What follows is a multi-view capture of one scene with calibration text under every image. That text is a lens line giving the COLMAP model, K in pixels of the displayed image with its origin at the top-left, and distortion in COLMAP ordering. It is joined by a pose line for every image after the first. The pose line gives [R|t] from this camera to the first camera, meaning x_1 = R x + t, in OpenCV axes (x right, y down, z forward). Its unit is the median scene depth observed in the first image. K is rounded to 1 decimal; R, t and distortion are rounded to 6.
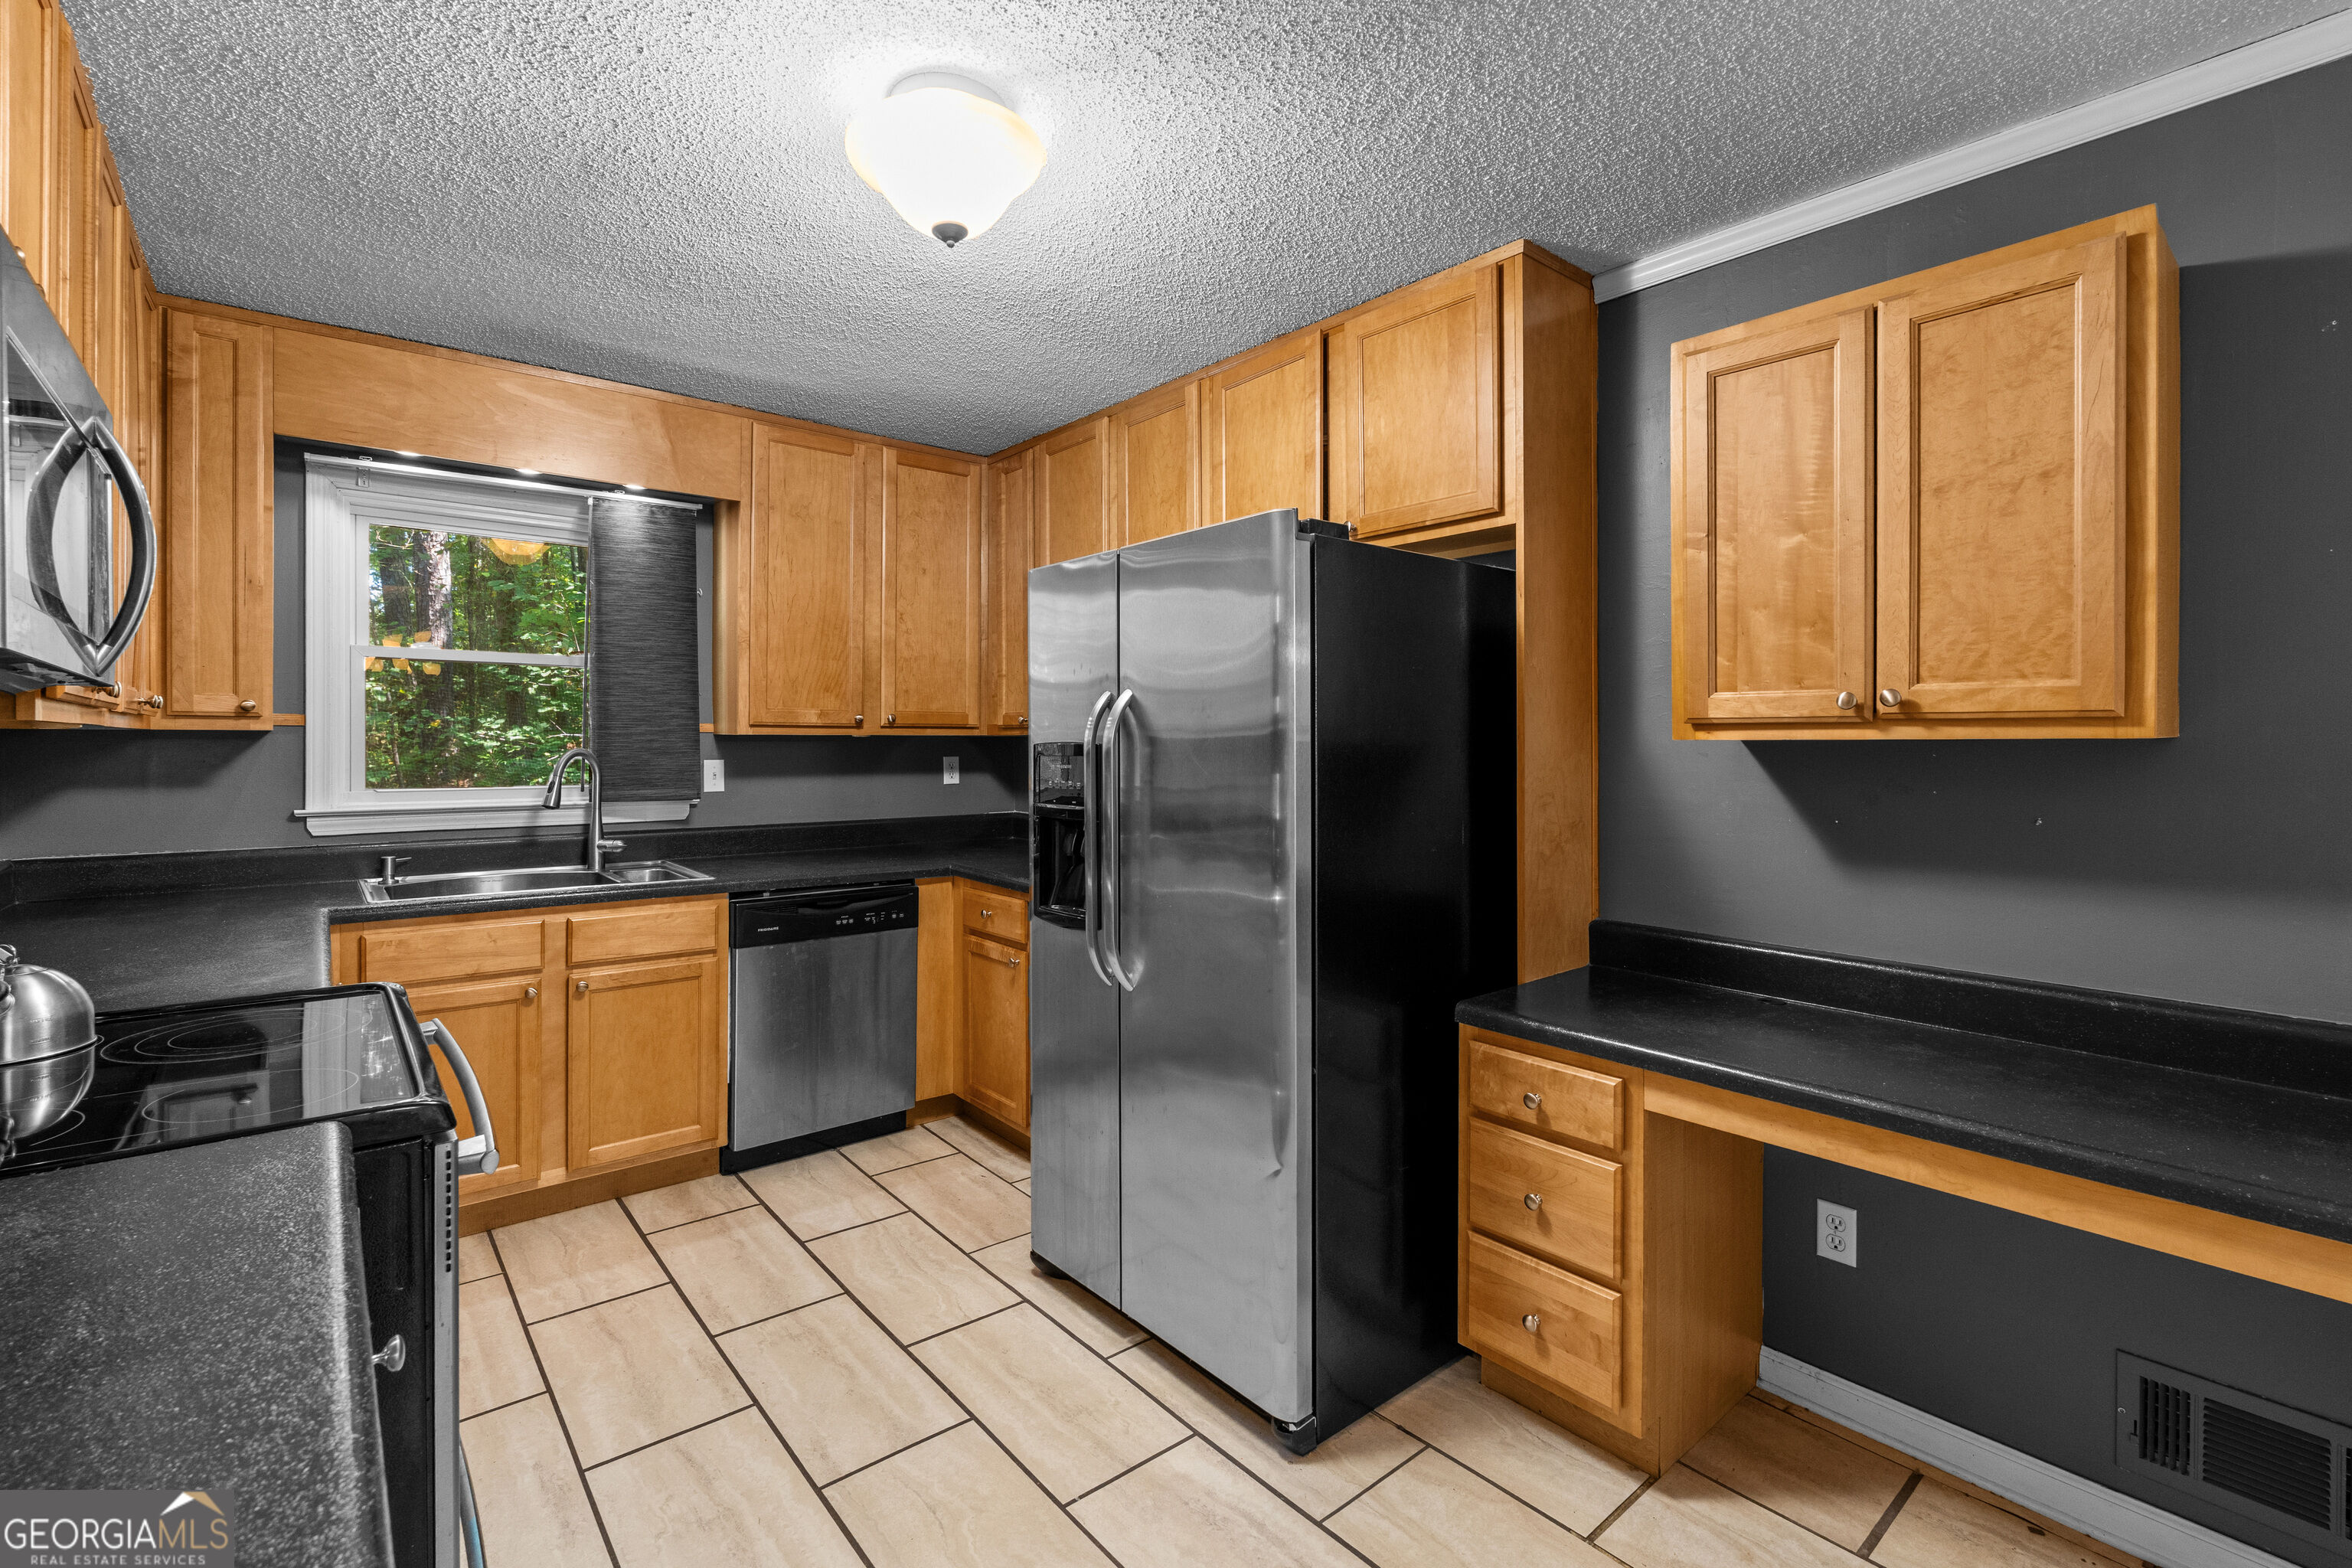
lens RADIAL K [[1043.8, 0, 1160.1], [0, 1043.8, 749.2], [0, 0, 1]] dist [0.000404, -0.001324]
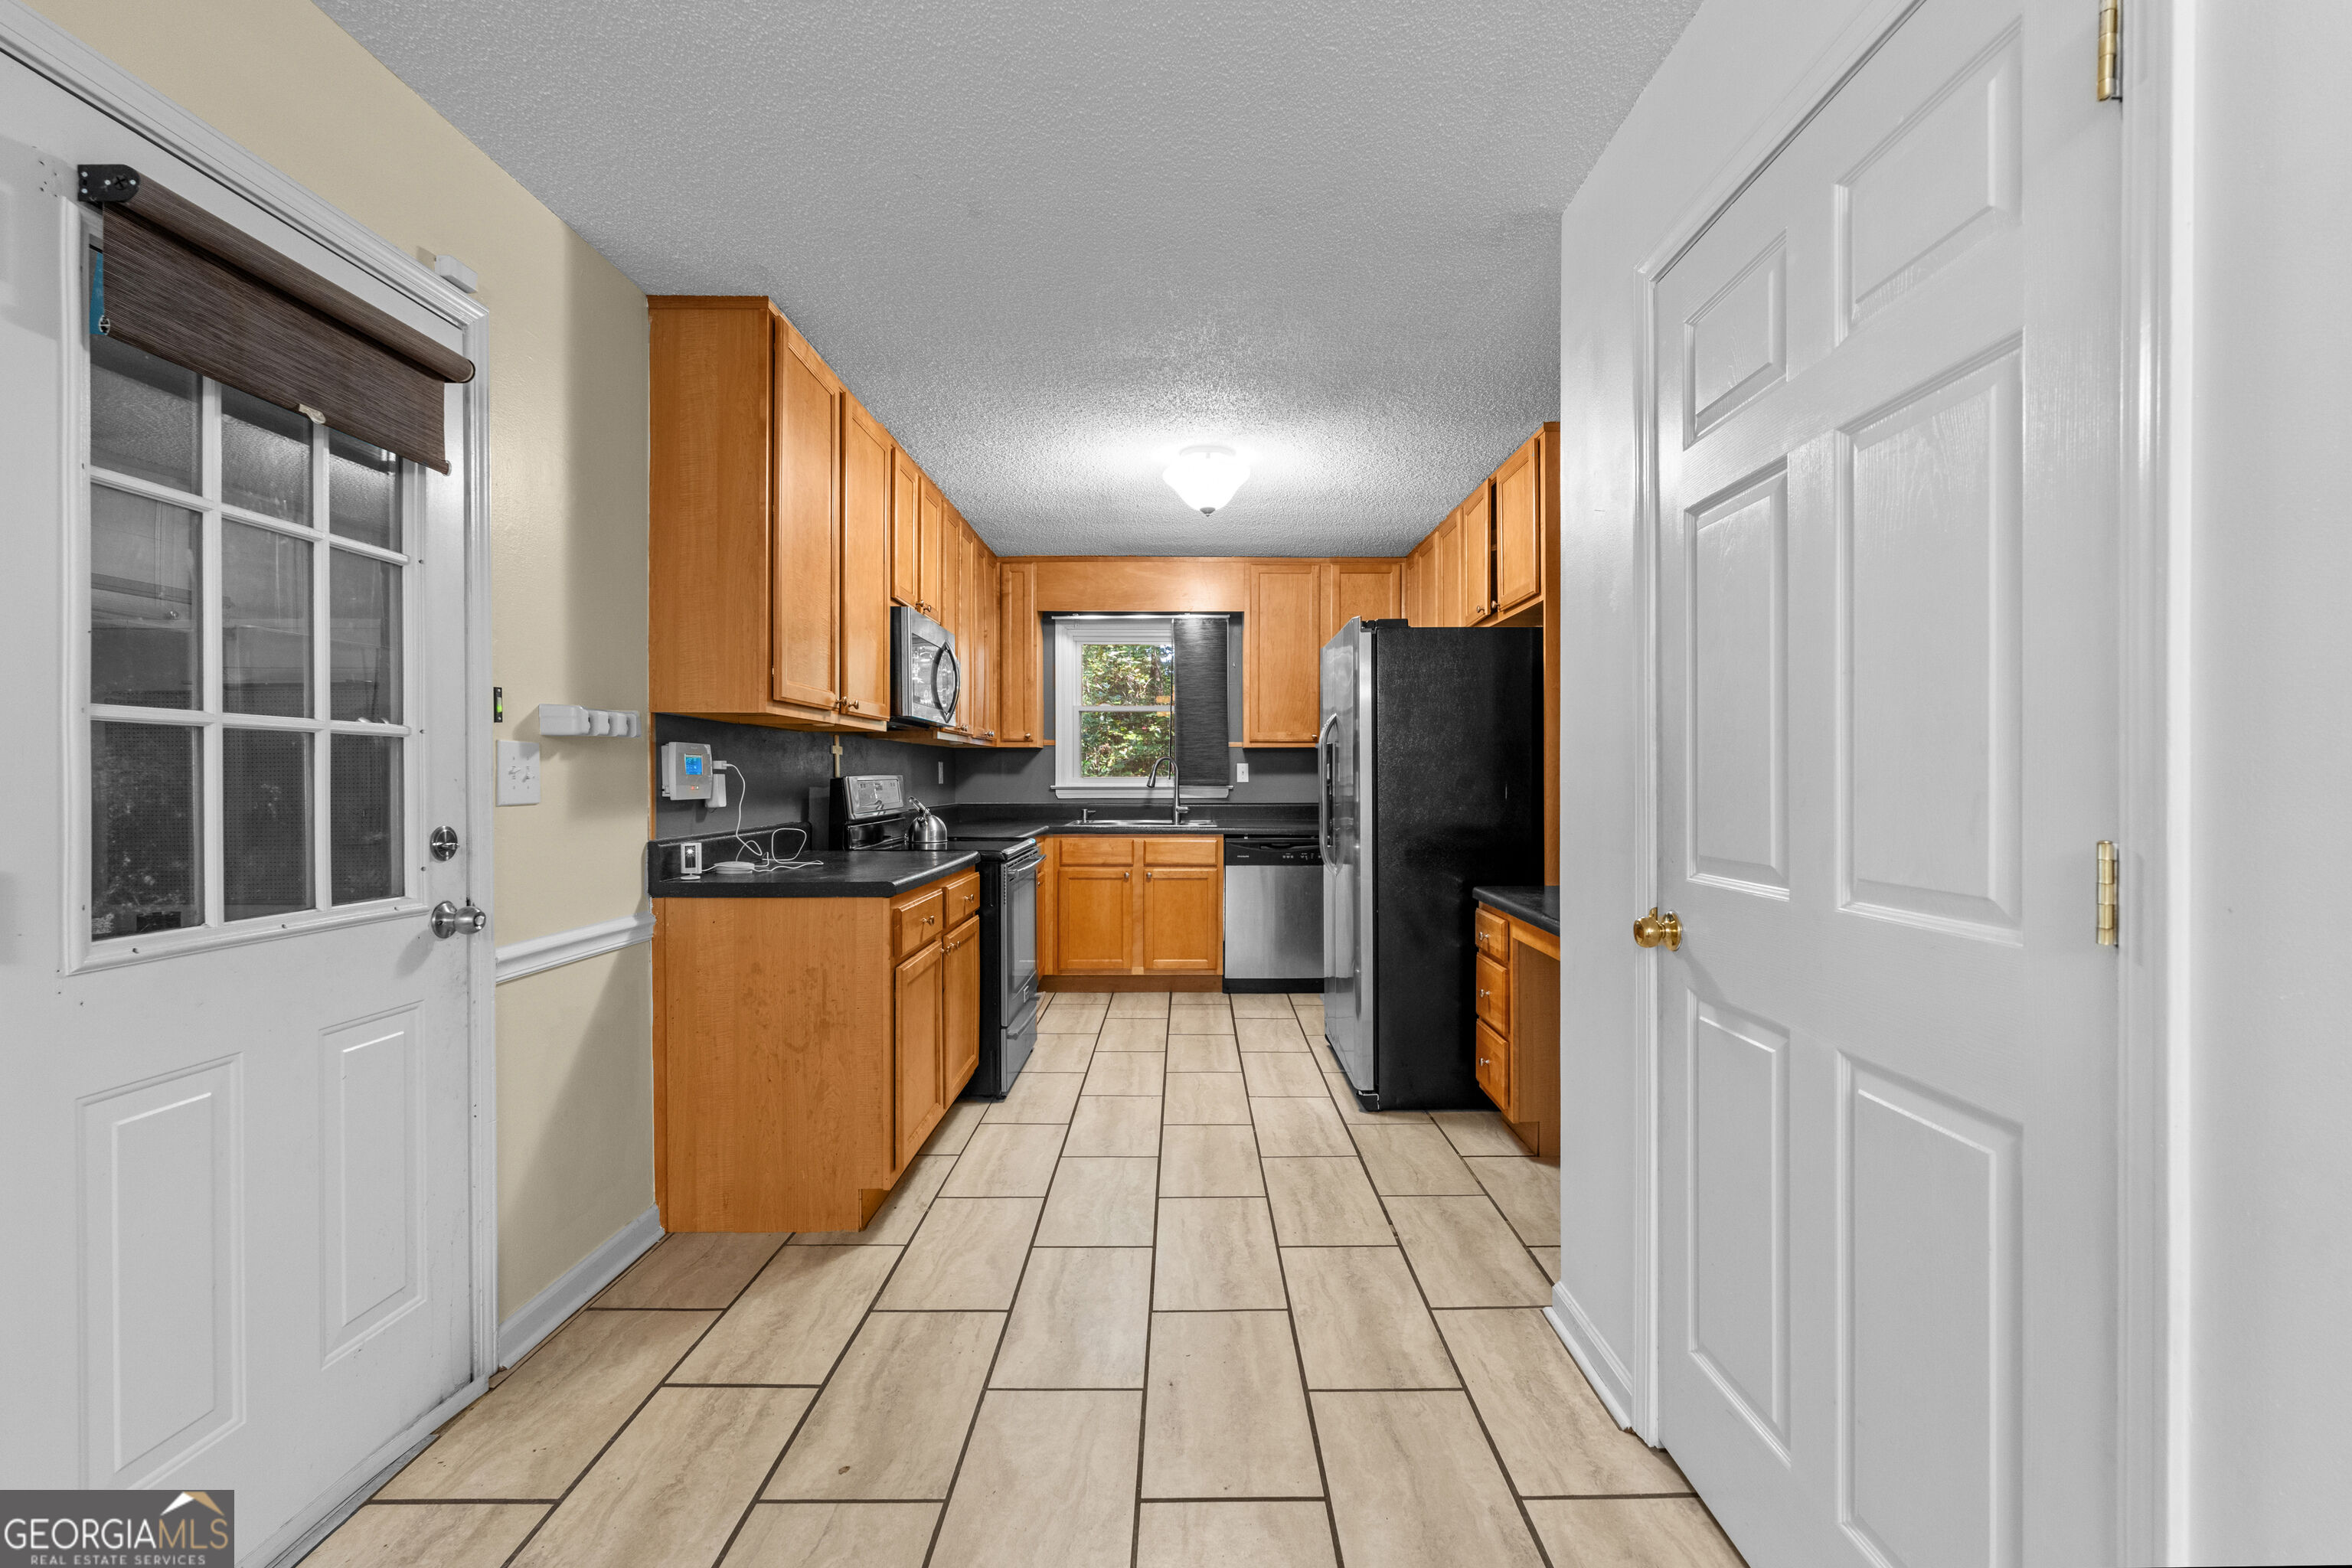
lens RADIAL K [[1043.8, 0, 1190.6], [0, 1043.8, 780.5], [0, 0, 1]] dist [0.000404, -0.001324]
pose [[0.775073, 0.001425, -0.631870, 0.673280], [-0.001249, 0.999999, 0.000723, 0.043380], [0.631871, 0.000229, 0.775074, -0.424432]]
